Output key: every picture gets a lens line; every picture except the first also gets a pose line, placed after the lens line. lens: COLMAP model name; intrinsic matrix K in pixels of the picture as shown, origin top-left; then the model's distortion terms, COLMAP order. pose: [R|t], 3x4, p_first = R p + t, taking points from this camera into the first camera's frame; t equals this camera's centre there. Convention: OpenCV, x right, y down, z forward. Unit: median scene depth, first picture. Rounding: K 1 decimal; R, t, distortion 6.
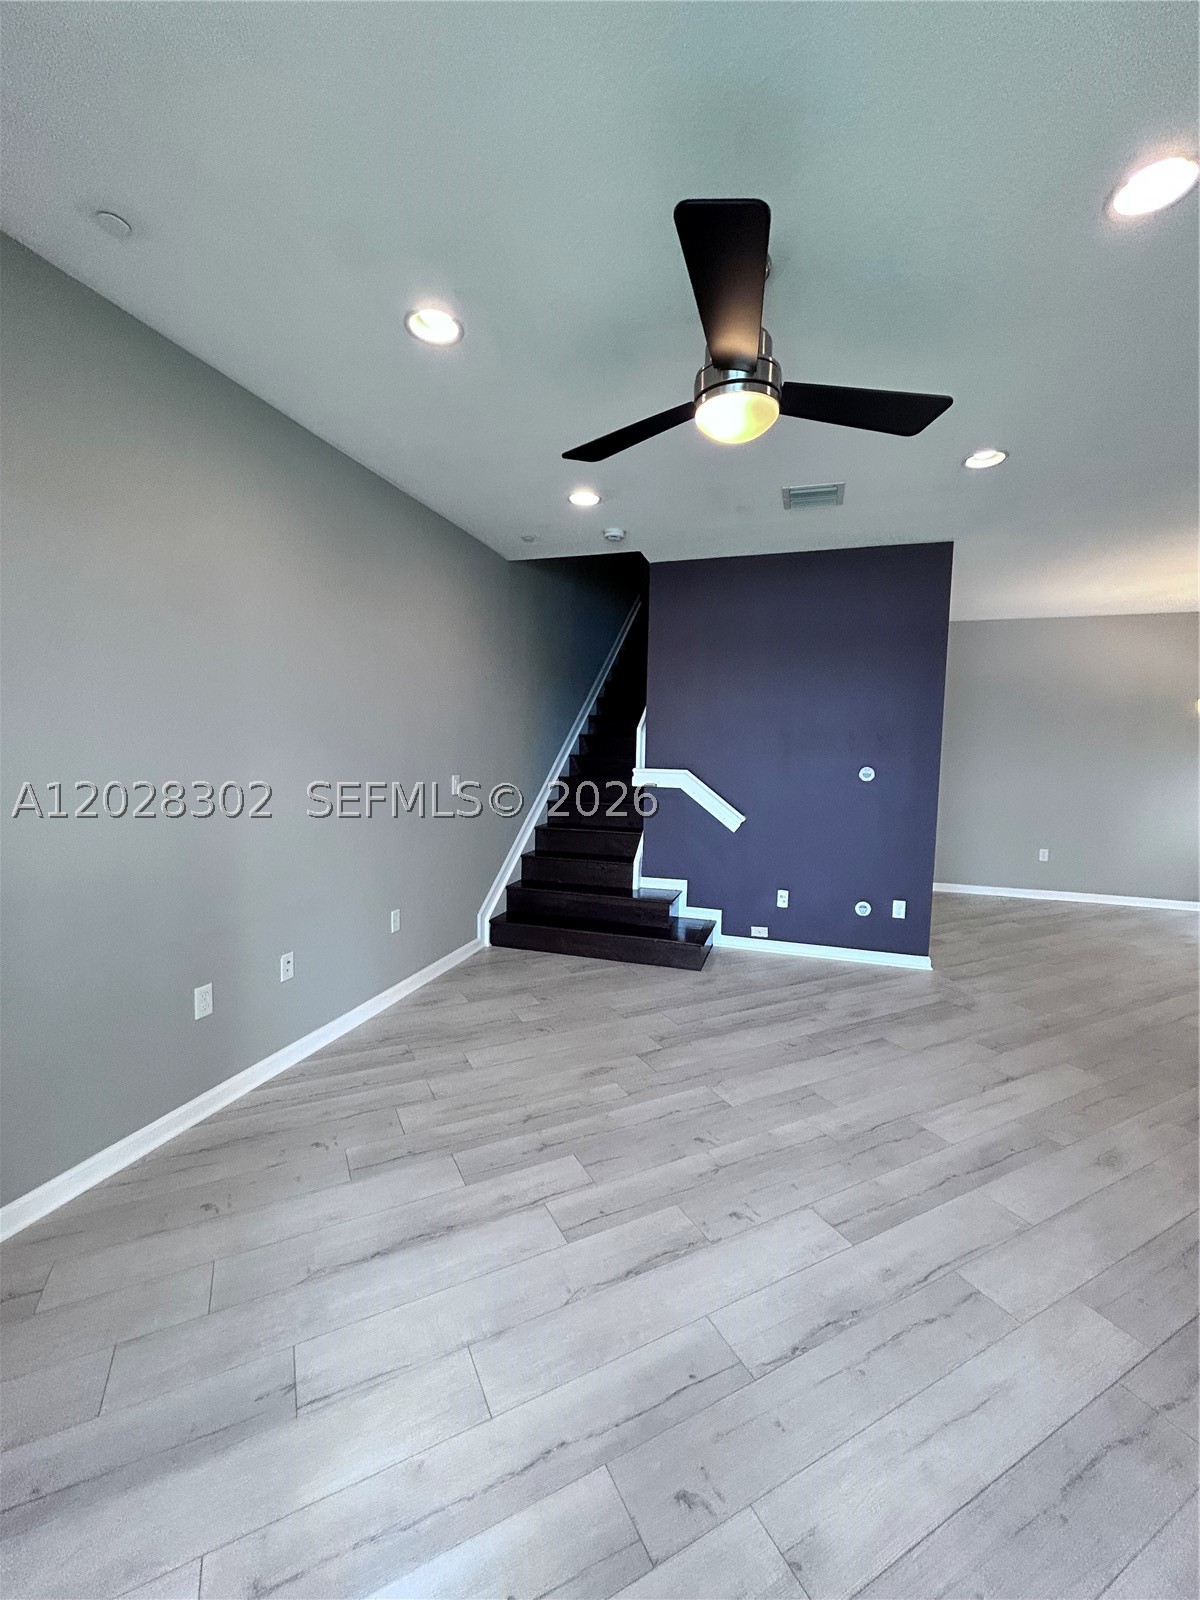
lens RADIAL K [[642.9, 0, 605.7], [0, 642.9, 802.4], [0, 0, 1]] dist [0.000457, 0.000140]
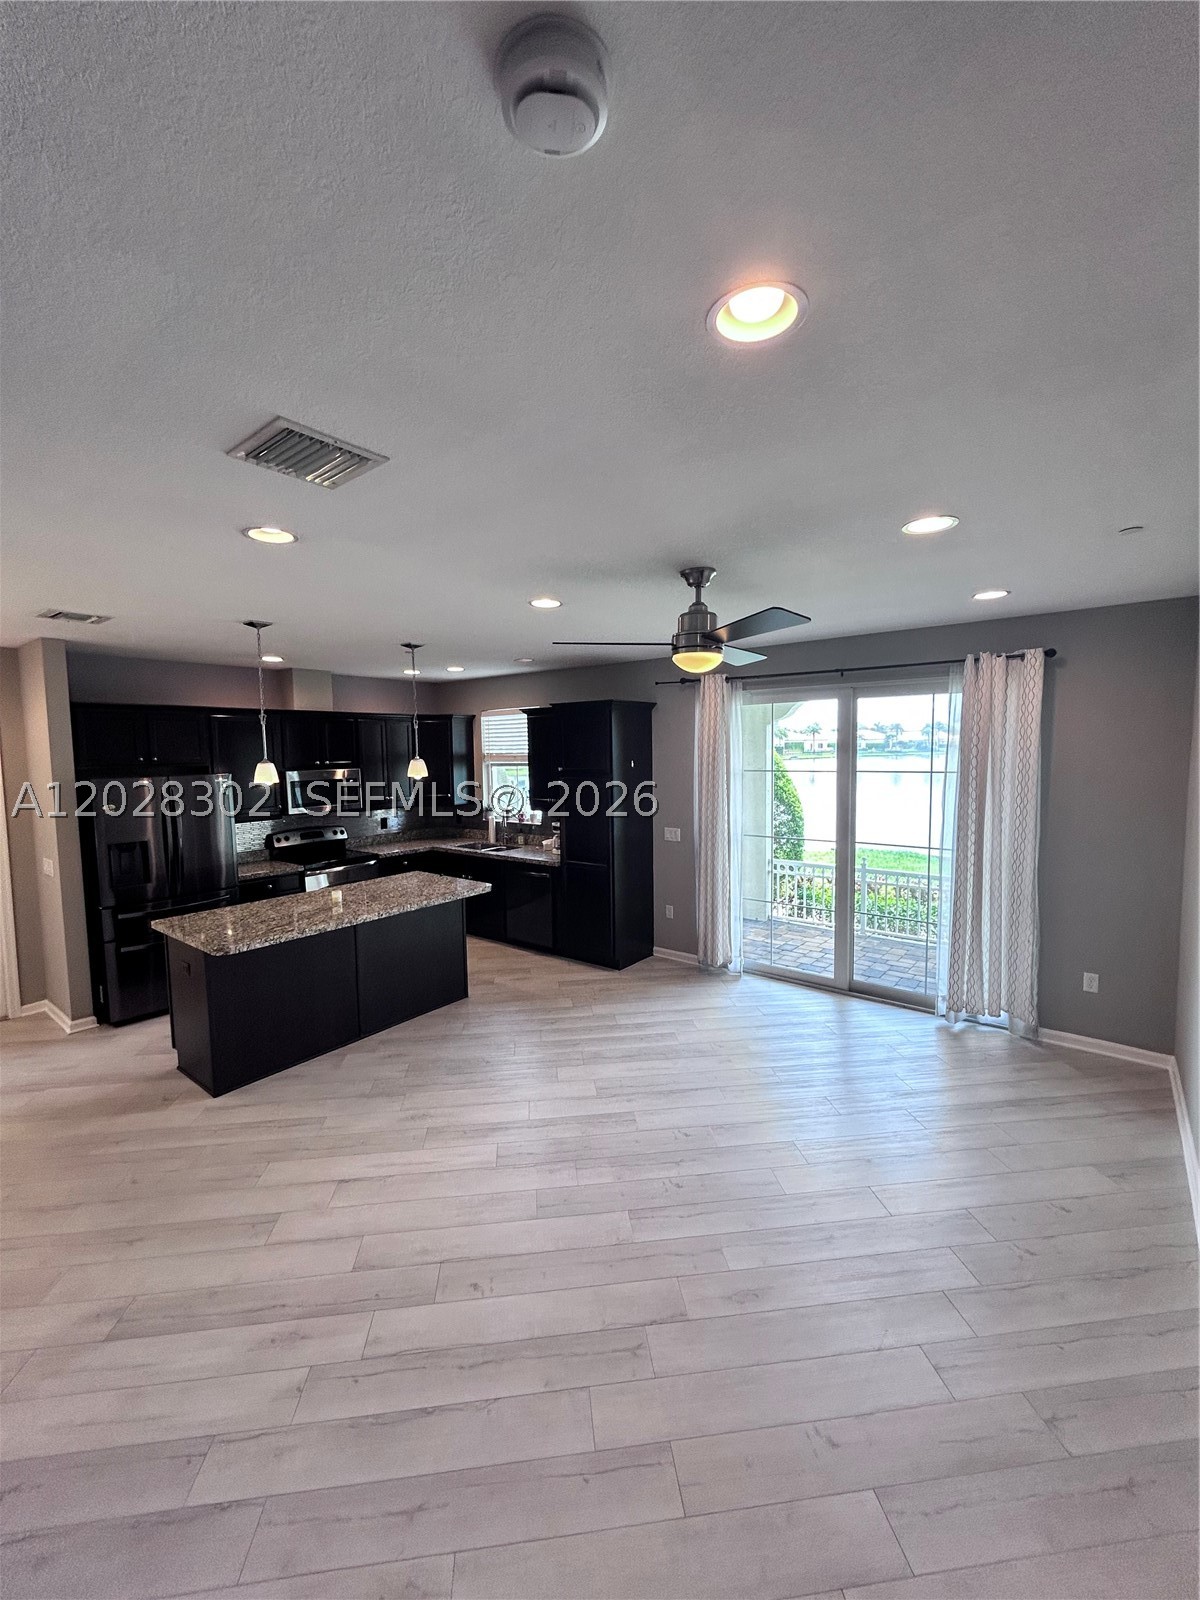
lens RADIAL K [[647.9, 0, 600.8], [0, 647.9, 799.8], [0, 0, 1]] dist [-0.000187, 0.000425]
pose [[-0.936010, -0.035871, 0.350140, -0.074855], [0.024878, 0.985563, 0.167472, -0.246441], [-0.351092, 0.165466, -0.921605, 1.245806]]
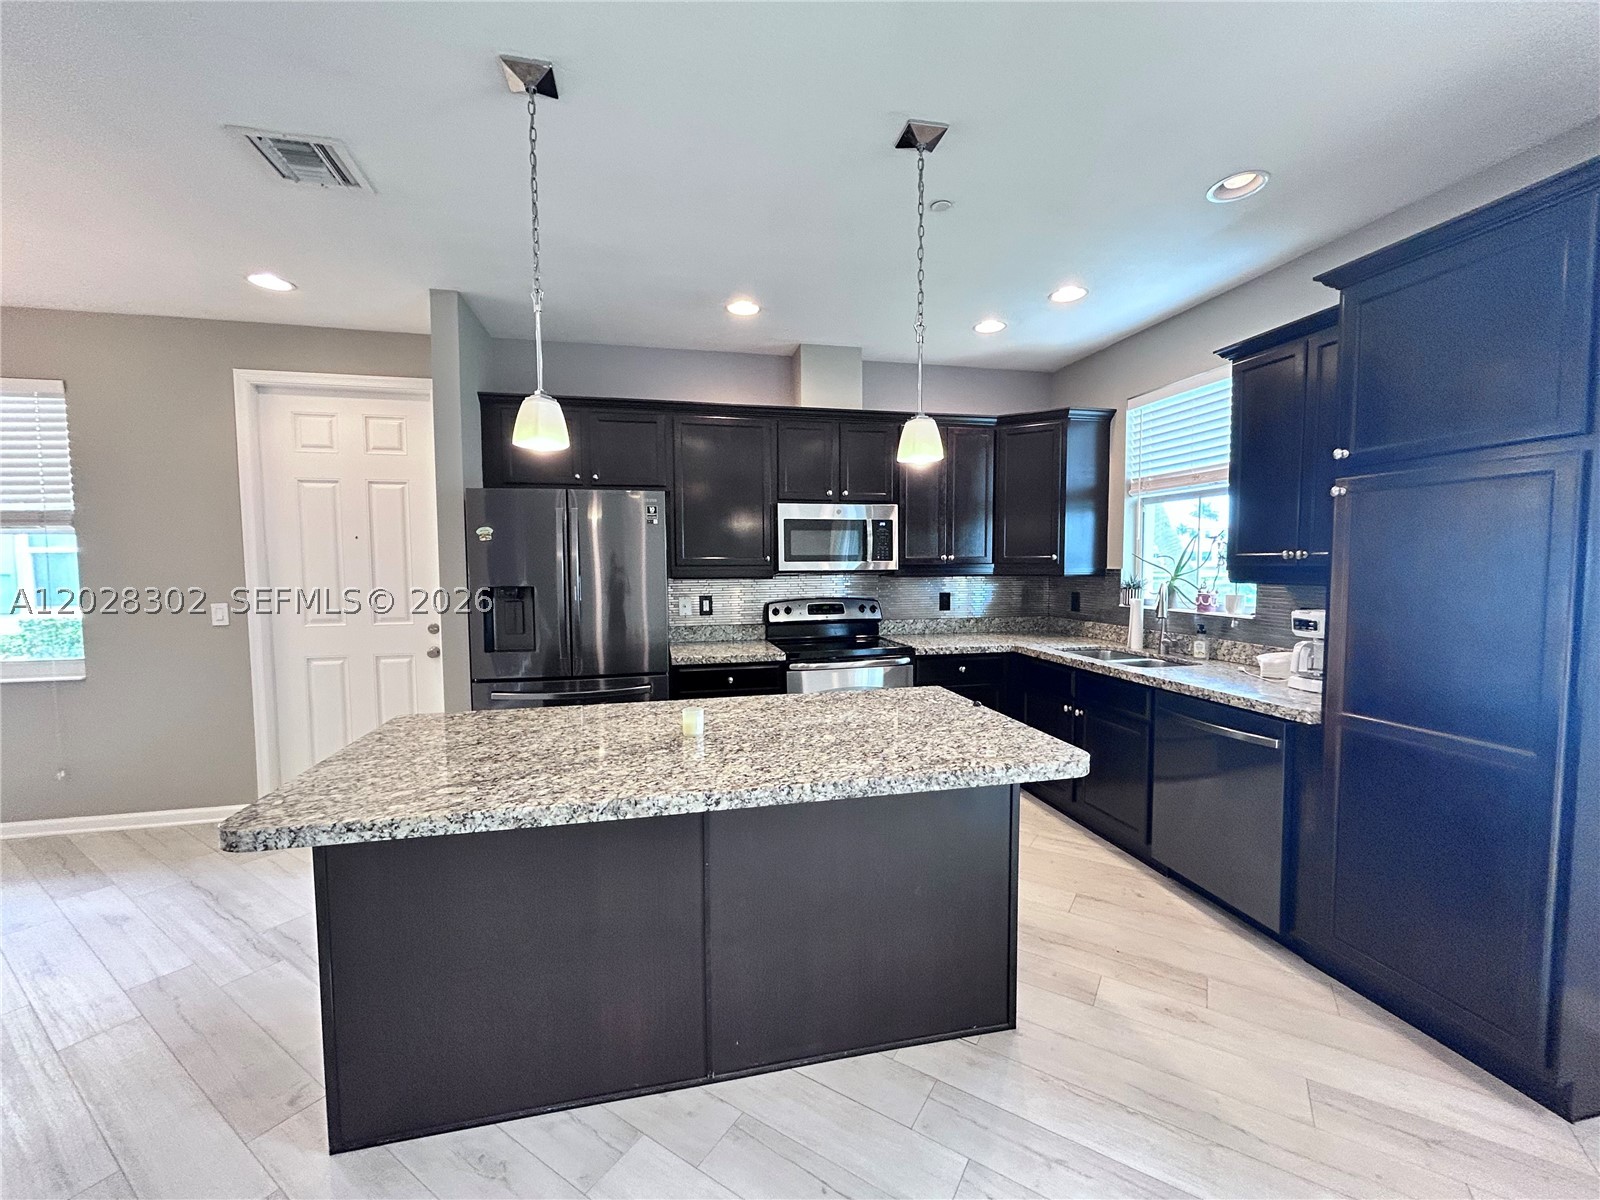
lens RADIAL K [[647.9, 0, 799.2], [0, 647.9, 599.6], [0, 0, 1]] dist [-0.000187, 0.000425]
pose [[-0.505353, -0.071598, 0.859937, 0.298154], [0.068832, 0.990032, 0.122879, -0.045691], [-0.860163, 0.121288, -0.495387, 0.550254]]
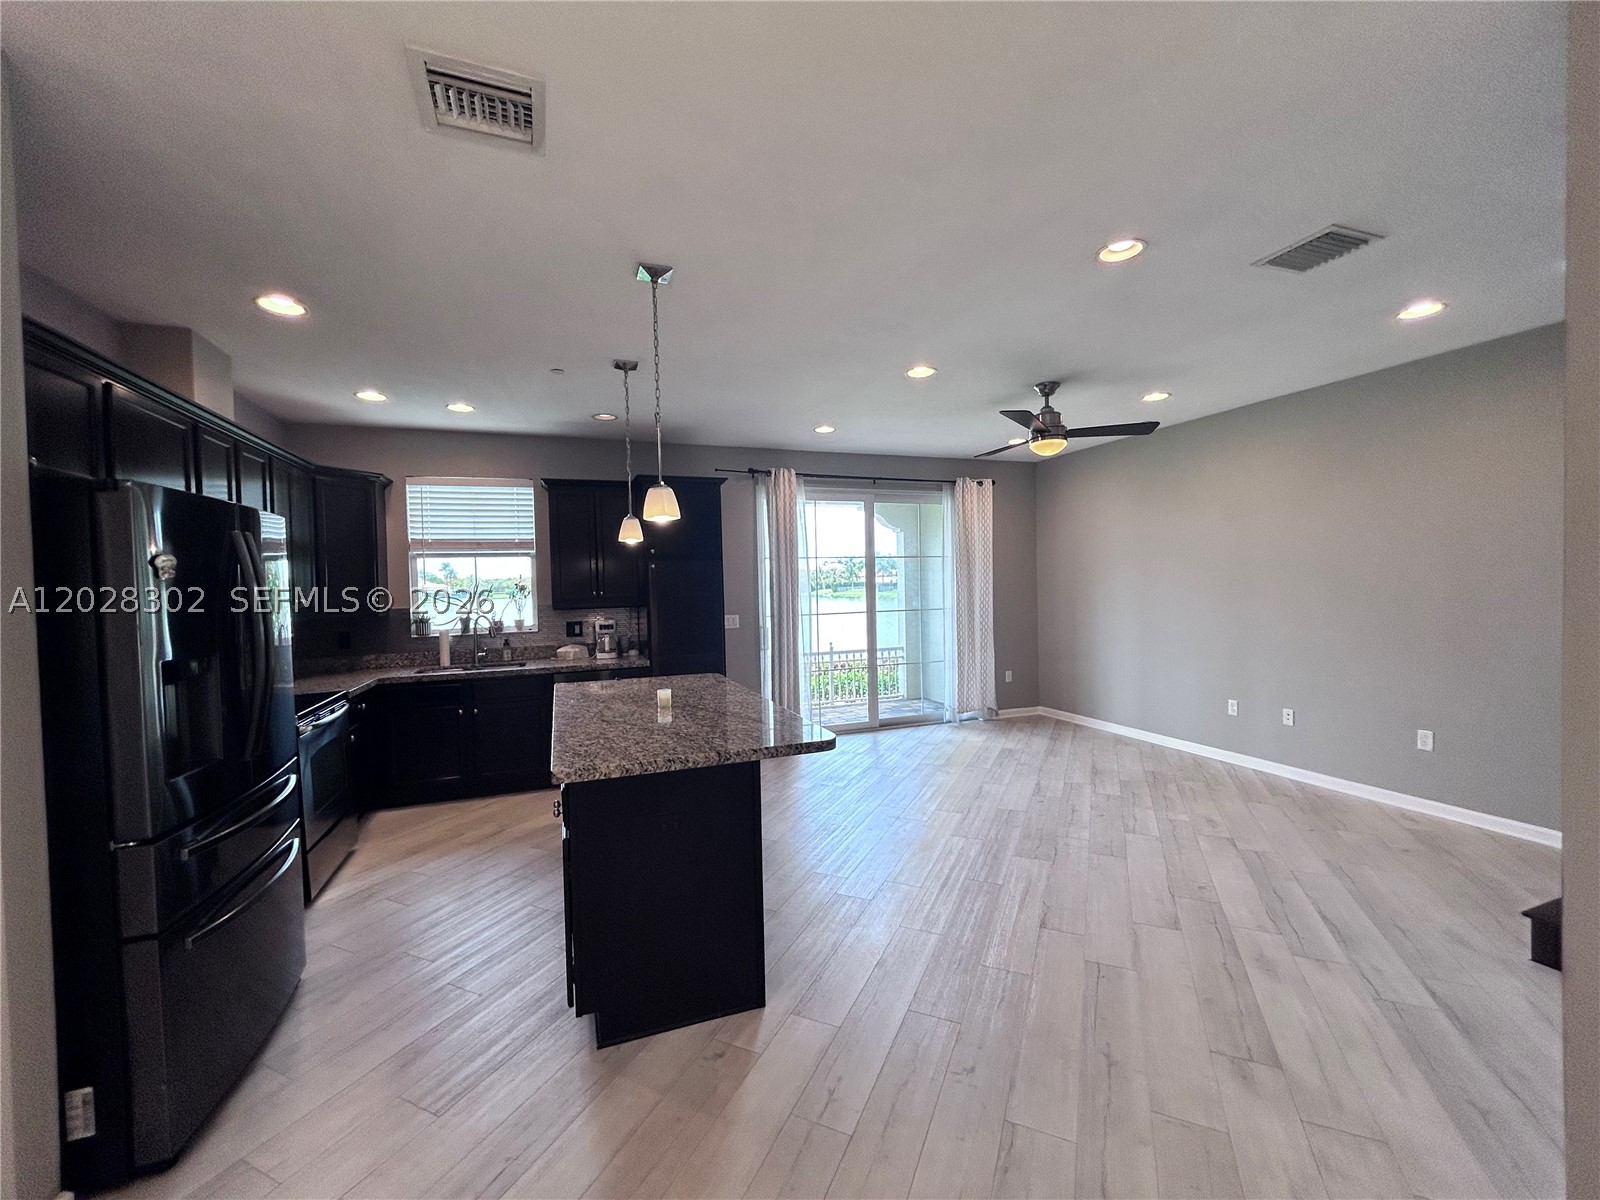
lens RADIAL K [[647.9, 0, 799.2], [0, 647.9, 599.6], [0, 0, 1]] dist [-0.000187, 0.000425]
pose [[-0.789253, 0.011513, -0.613960, 1.101871], [-0.046295, 0.995863, 0.078187, -0.086630], [0.612320, 0.090133, -0.785455, 1.090636]]
